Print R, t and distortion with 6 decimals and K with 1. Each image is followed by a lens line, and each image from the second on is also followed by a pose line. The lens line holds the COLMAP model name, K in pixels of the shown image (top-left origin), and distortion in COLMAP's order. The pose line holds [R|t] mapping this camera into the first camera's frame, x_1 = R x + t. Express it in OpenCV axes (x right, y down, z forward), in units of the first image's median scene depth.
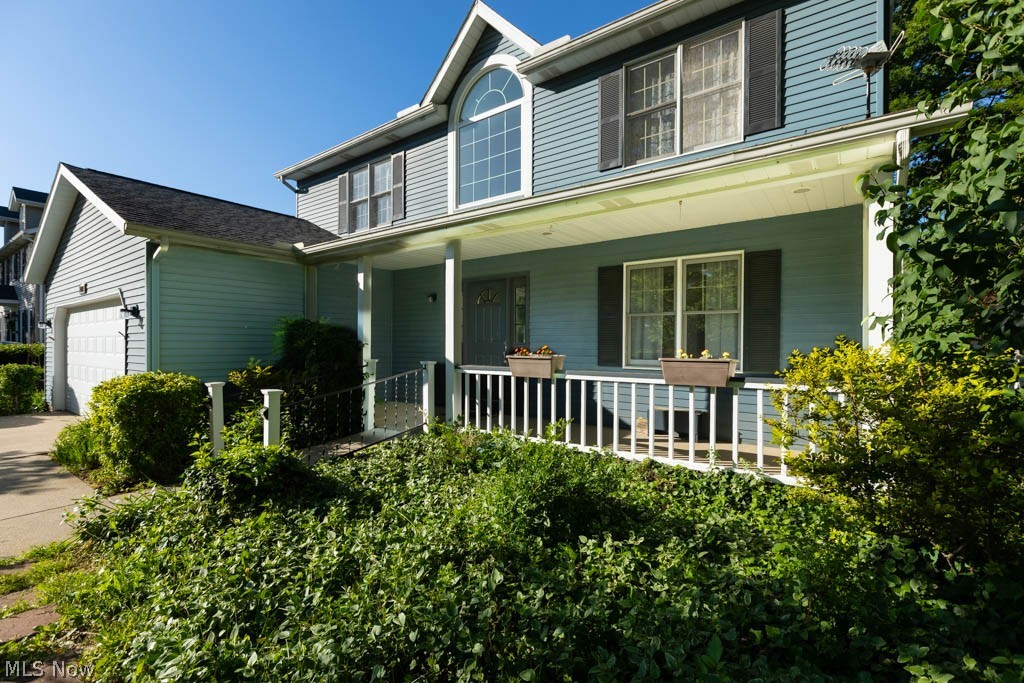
lens RADIAL K [[460.7, 0, 511.5], [0, 460.7, 343.3], [0, 0, 1]] dist [0.005662, 0.000730]
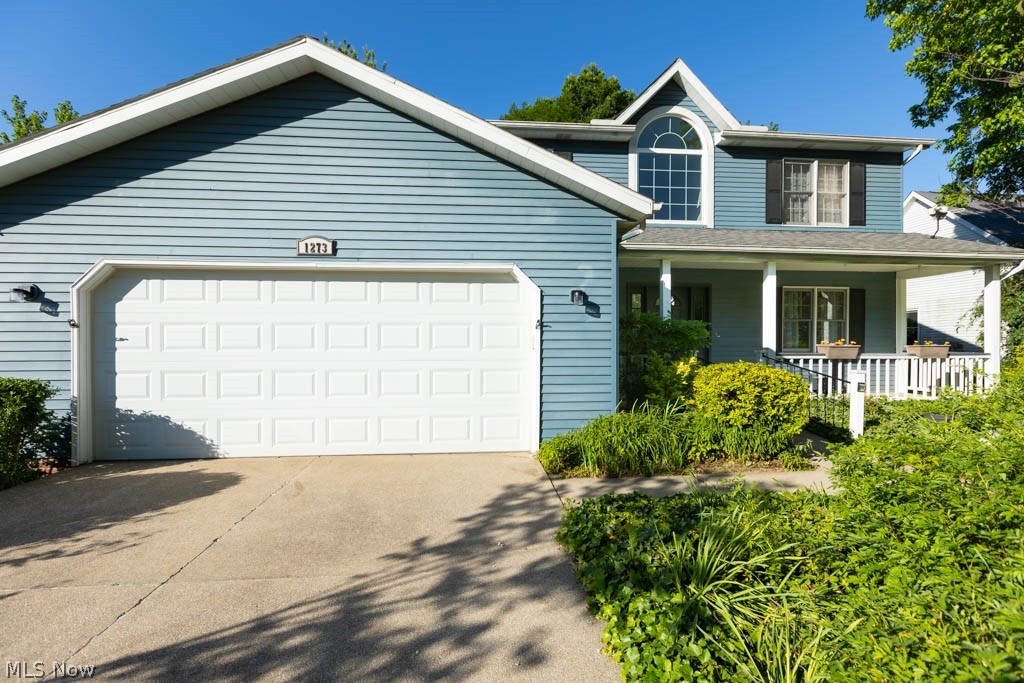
lens RADIAL K [[460.7, 0, 511.2], [0, 460.7, 345.2], [0, 0, 1]] dist [0.005662, 0.000730]
pose [[0.745070, -0.002484, 0.666982, -1.570480], [0.000656, 0.999995, 0.002992, 0.019530], [-0.666986, -0.001792, 0.745068, 0.485193]]
